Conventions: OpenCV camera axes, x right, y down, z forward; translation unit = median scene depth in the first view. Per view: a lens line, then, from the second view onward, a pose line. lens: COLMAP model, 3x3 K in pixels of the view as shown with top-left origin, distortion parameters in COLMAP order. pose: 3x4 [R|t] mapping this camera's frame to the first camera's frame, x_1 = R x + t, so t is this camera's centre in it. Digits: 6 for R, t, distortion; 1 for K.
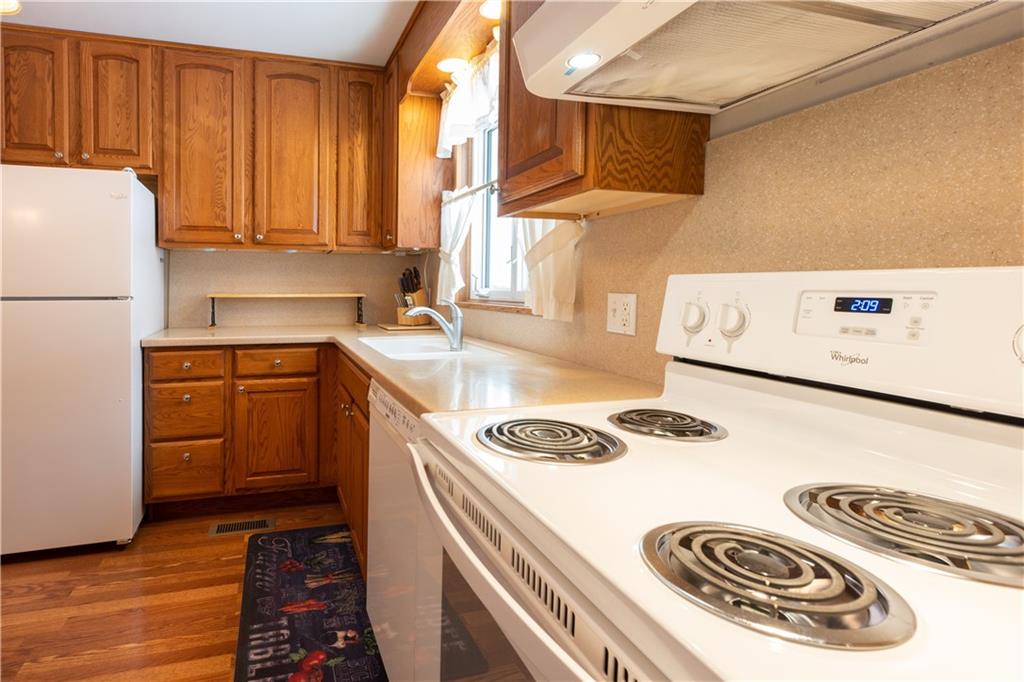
lens RADIAL K [[513.5, 0, 419.5], [0, 513.5, 304.4], [0, 0, 1]] dist [-0.000015, -0.000189]
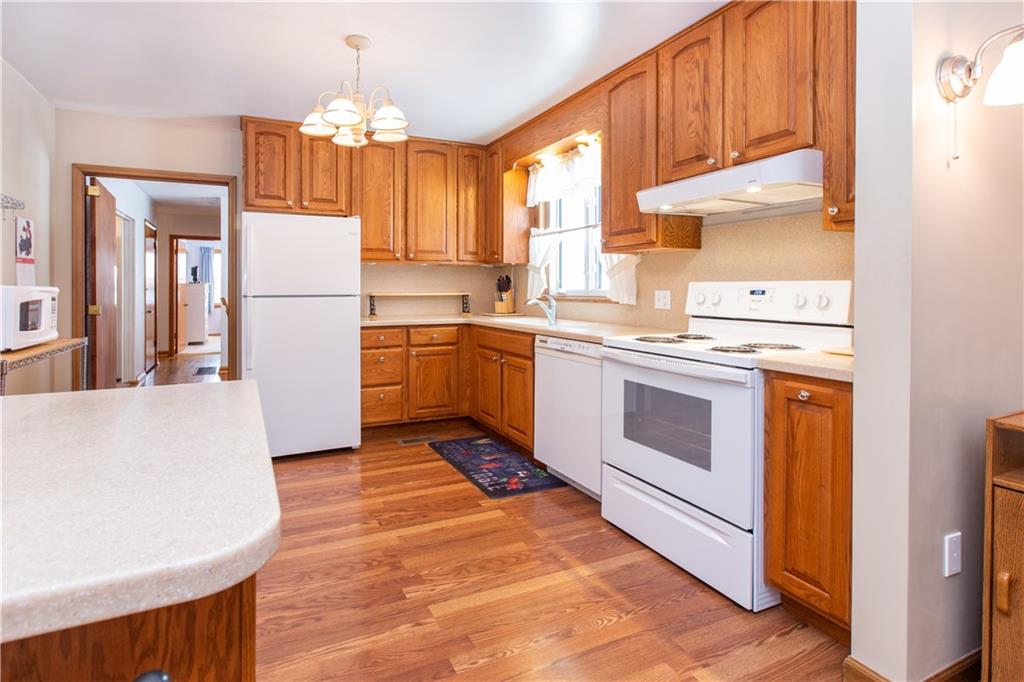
lens RADIAL K [[497.5, 0, 460.3], [0, 497.5, 287.4], [0, 0, 1]] dist [-0.001402, -0.000444]
pose [[0.991604, -0.005063, 0.129211, -0.397524], [0.009687, 0.999334, -0.035185, 0.017643], [-0.128947, 0.036142, 0.990993, -0.531243]]
